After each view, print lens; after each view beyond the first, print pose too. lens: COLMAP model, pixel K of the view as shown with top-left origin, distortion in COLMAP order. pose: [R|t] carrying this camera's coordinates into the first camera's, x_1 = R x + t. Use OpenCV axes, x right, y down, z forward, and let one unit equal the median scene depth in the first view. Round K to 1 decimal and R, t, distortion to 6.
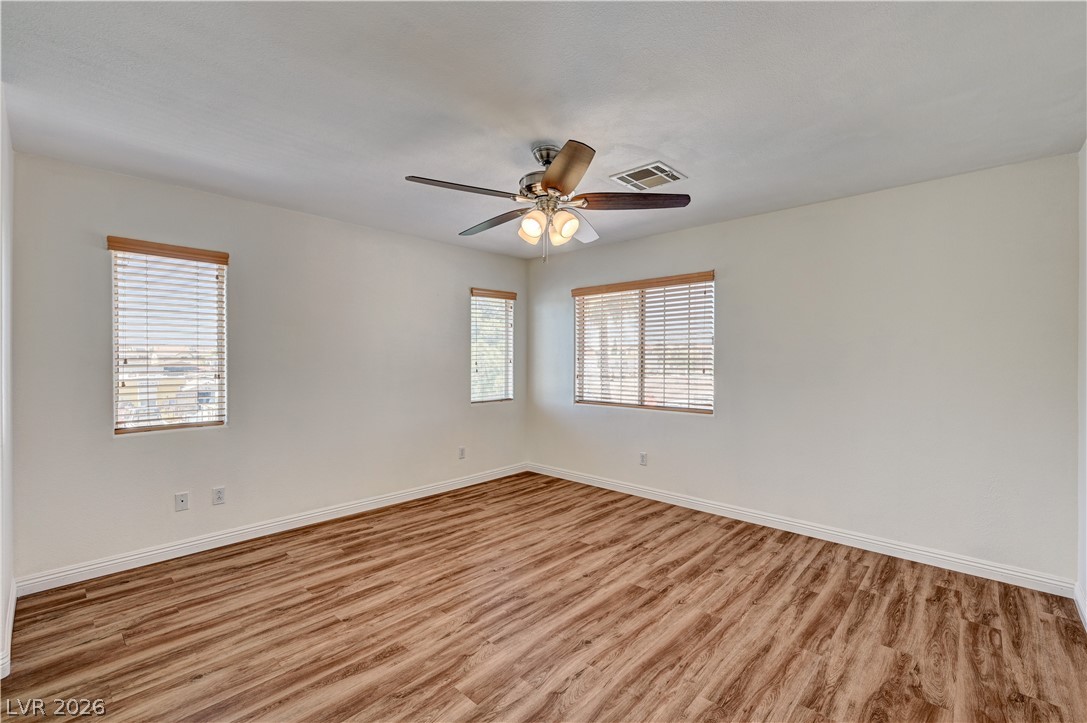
lens RADIAL K [[464.1, 0, 543.5], [0, 464.1, 361.5], [0, 0, 1]] dist [0.001082, 0.000058]
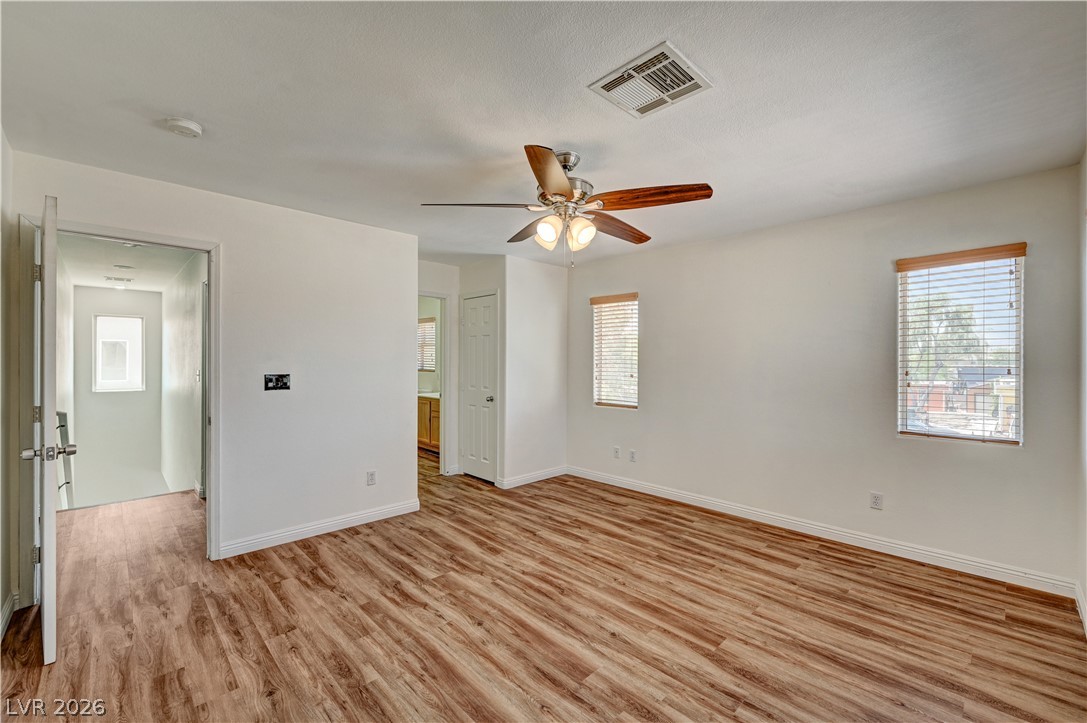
lens RADIAL K [[446.5, 0, 556.2], [0, 446.5, 358.4], [0, 0, 1]] dist [-0.003045, 0.000162]
pose [[-0.028493, -0.008997, -0.999553, 0.763065], [-0.009526, 0.999917, -0.008729, -0.011349], [0.999549, 0.009273, -0.028577, 0.798066]]
